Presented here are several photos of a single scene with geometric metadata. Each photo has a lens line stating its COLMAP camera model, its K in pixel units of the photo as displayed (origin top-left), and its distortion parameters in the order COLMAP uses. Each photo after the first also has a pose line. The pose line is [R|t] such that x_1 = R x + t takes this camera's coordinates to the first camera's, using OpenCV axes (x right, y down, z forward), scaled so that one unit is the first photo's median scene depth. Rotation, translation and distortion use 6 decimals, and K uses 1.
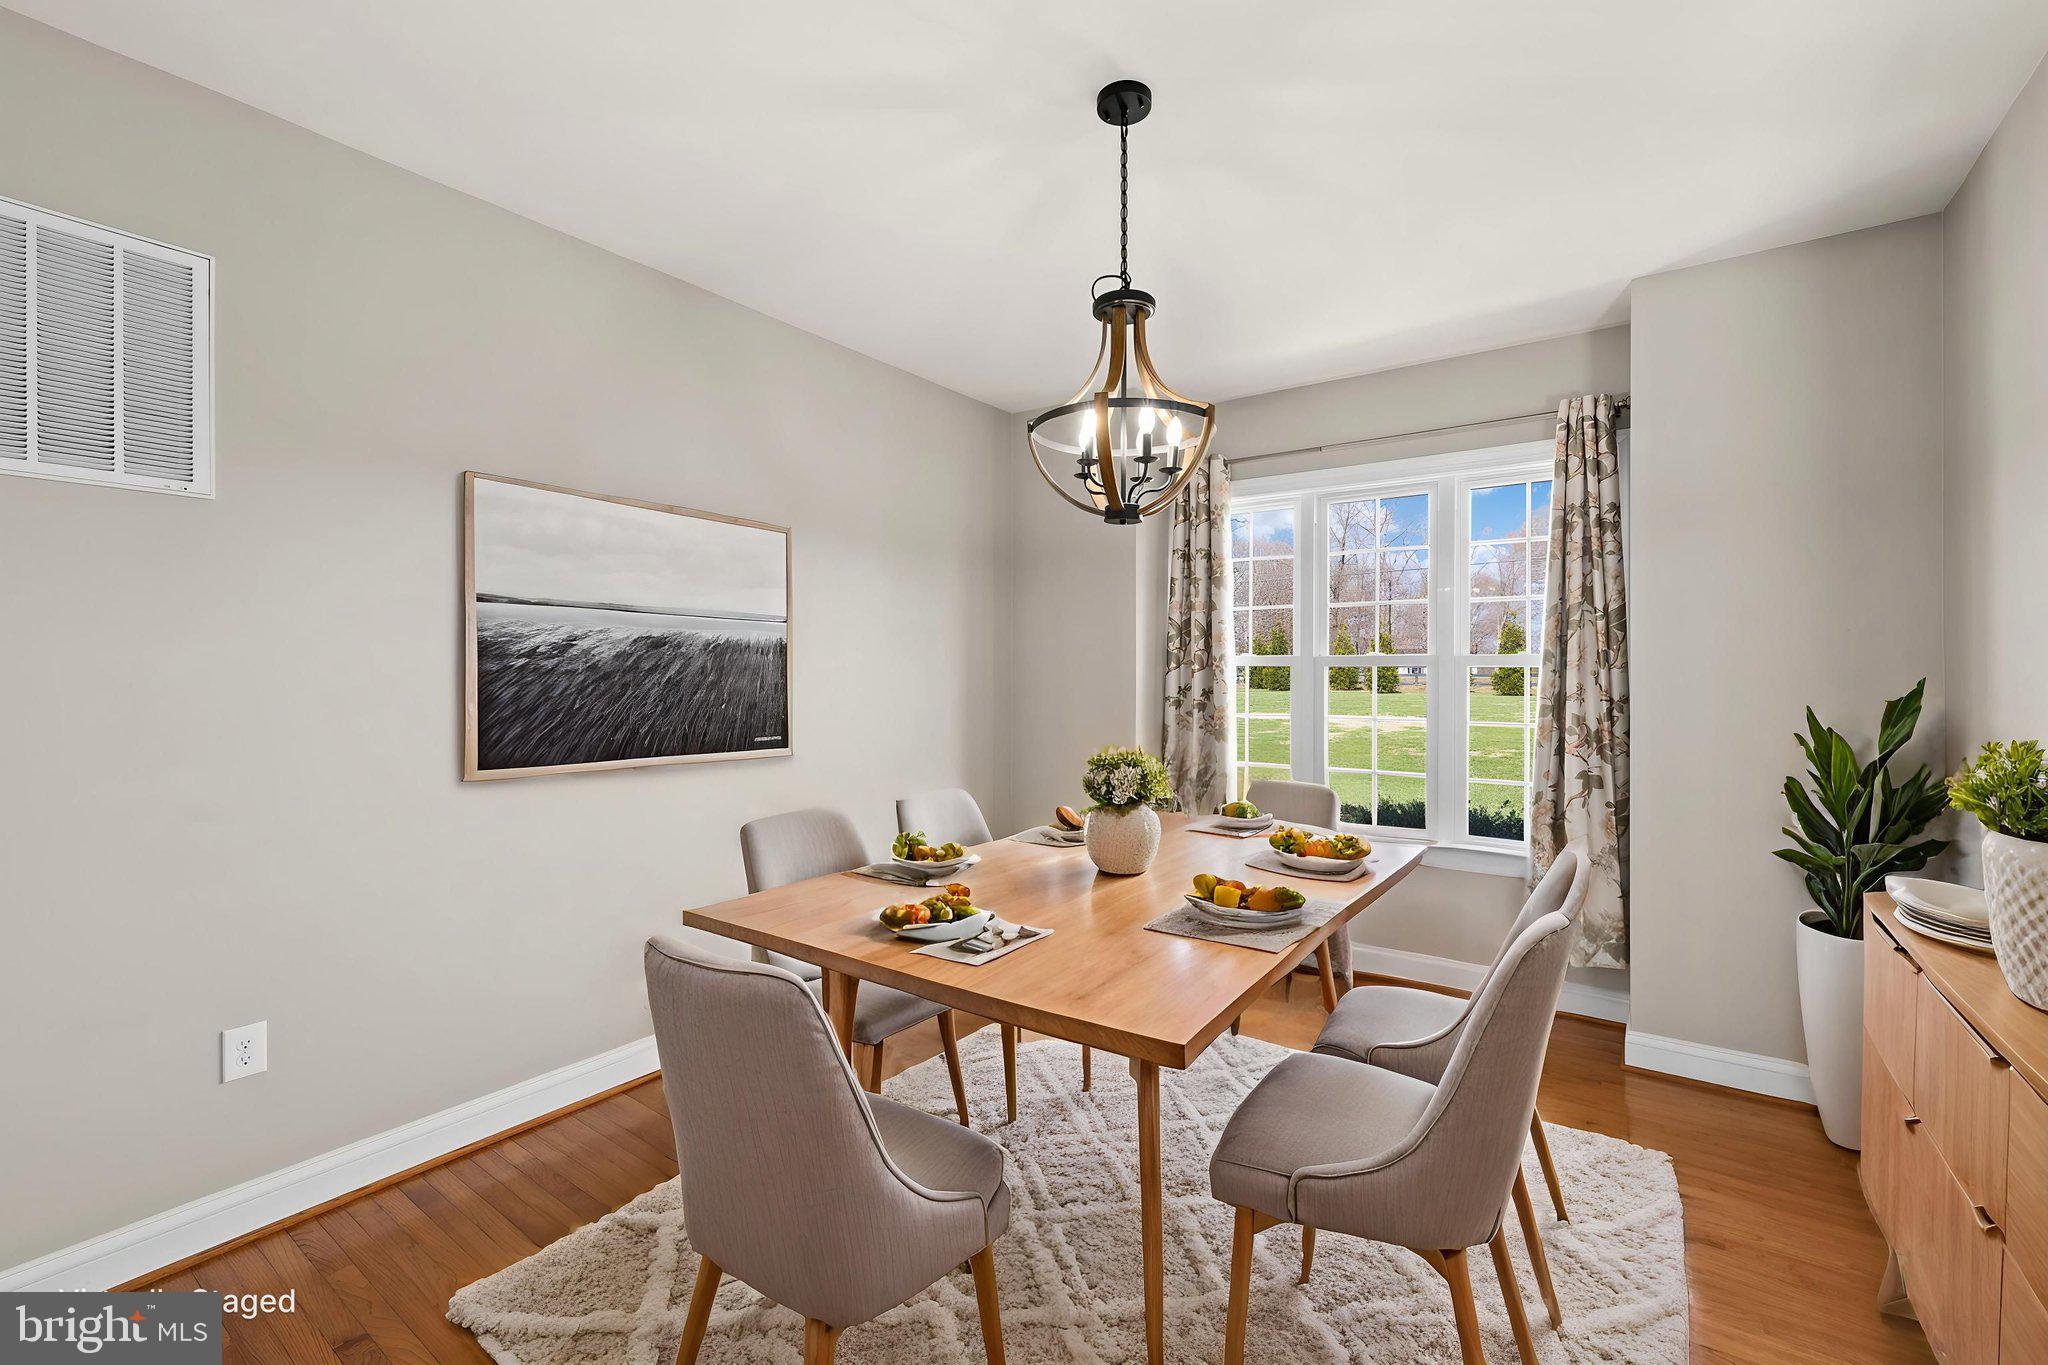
lens RADIAL K [[869.0, 0, 1034.6], [0, 869.0, 673.9], [0, 0, 1]] dist [0.017799, -0.000099]
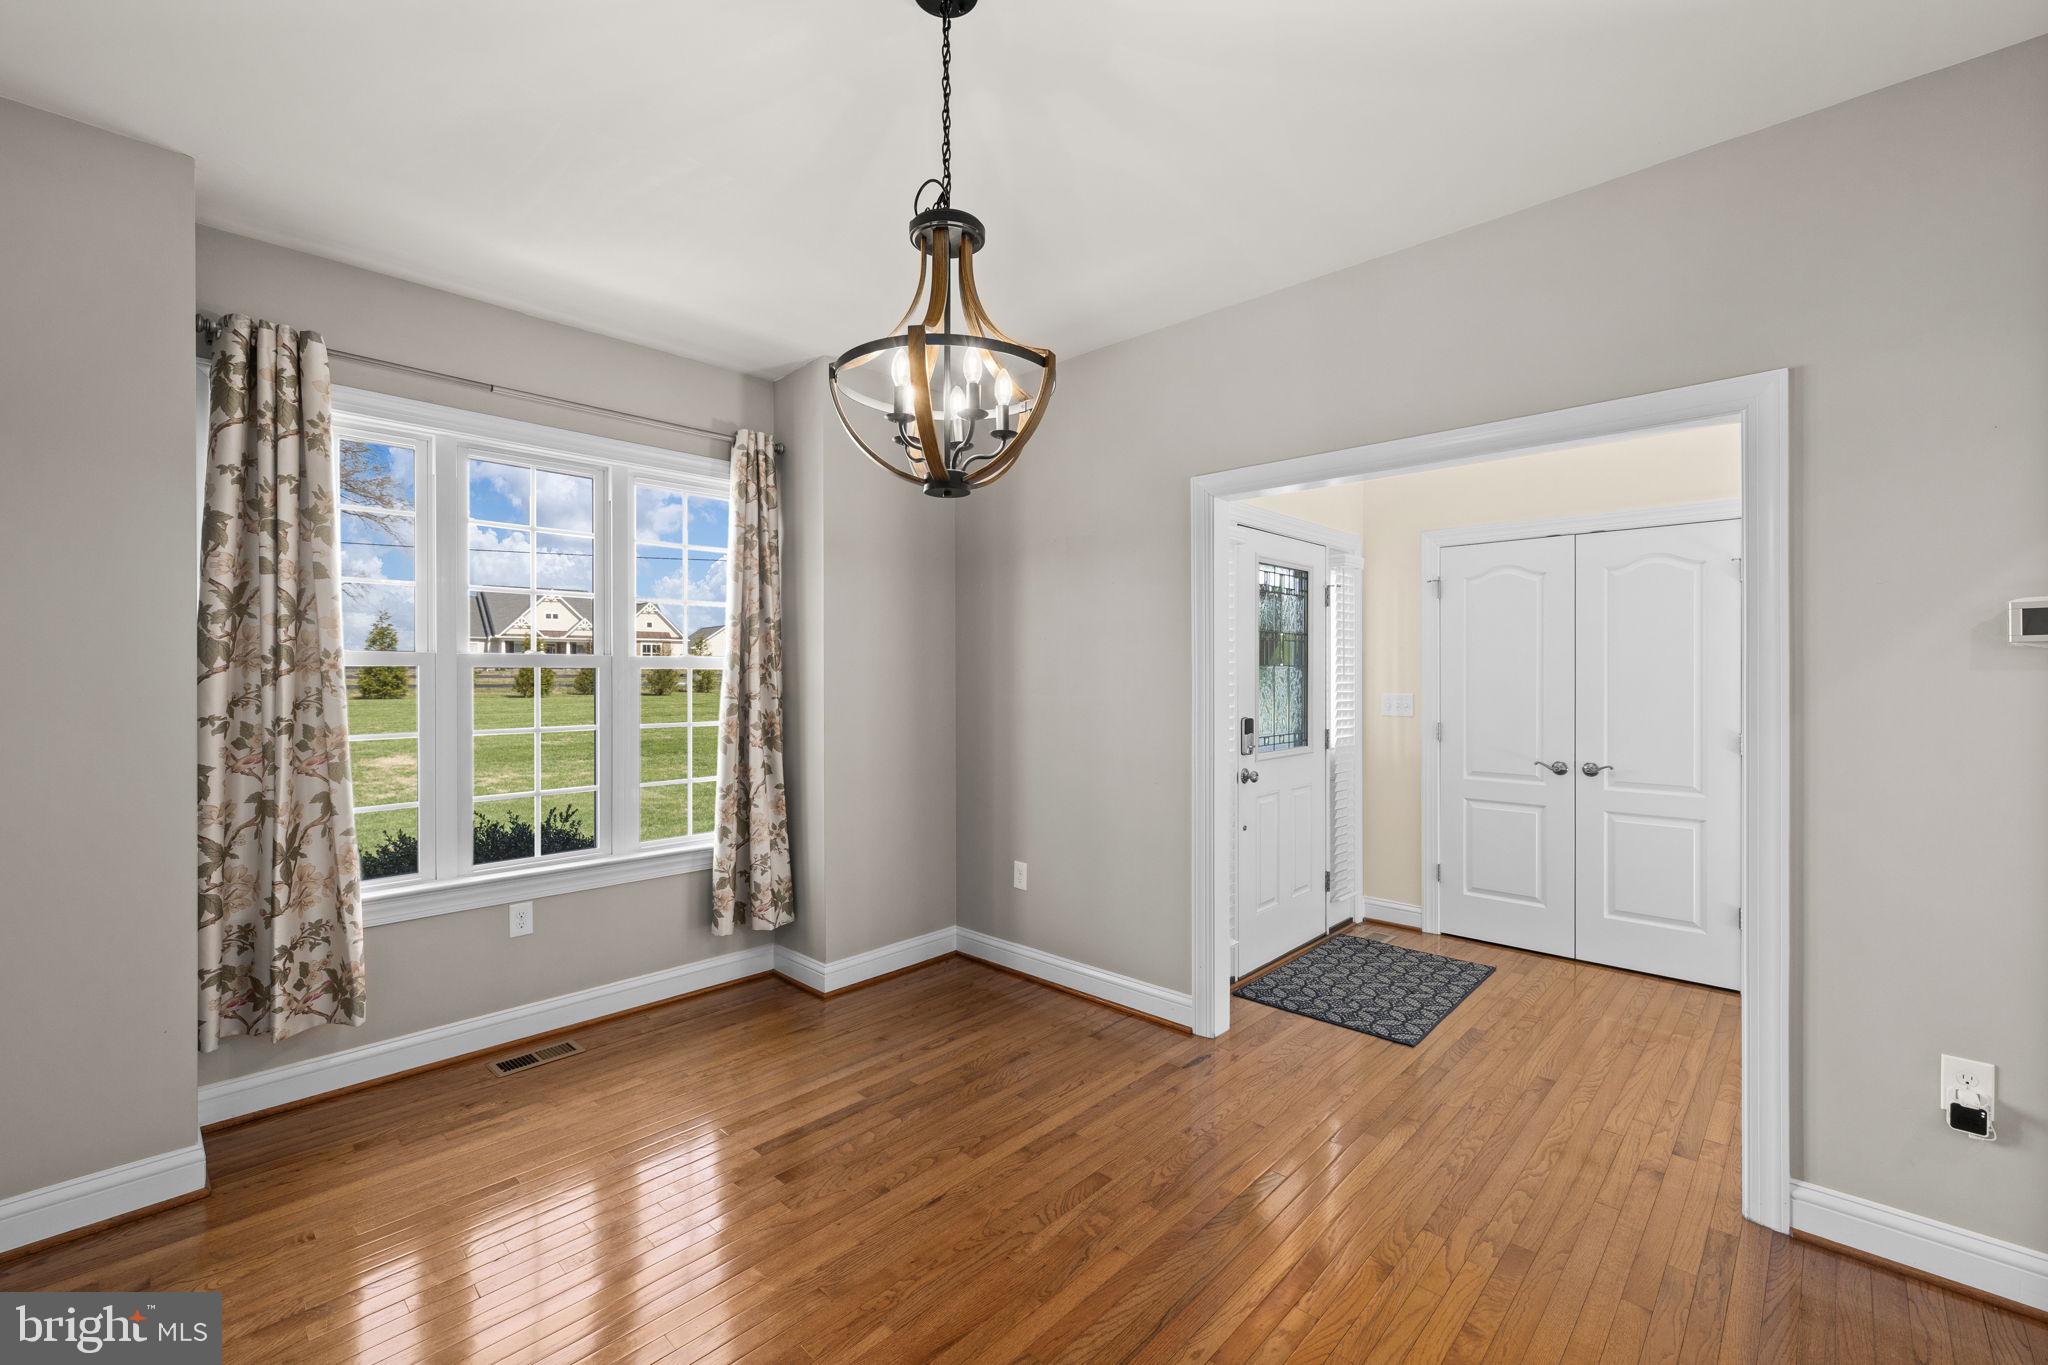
lens RADIAL K [[850.0, 0, 1016.9], [0, 850.0, 678.7], [0, 0, 1]] dist [0.001497, 0.000051]
pose [[0.152730, -0.006975, 0.988243, -0.417365], [0.000873, 0.999976, 0.006923, -0.003733], [-0.988268, -0.000194, 0.152733, 0.498098]]
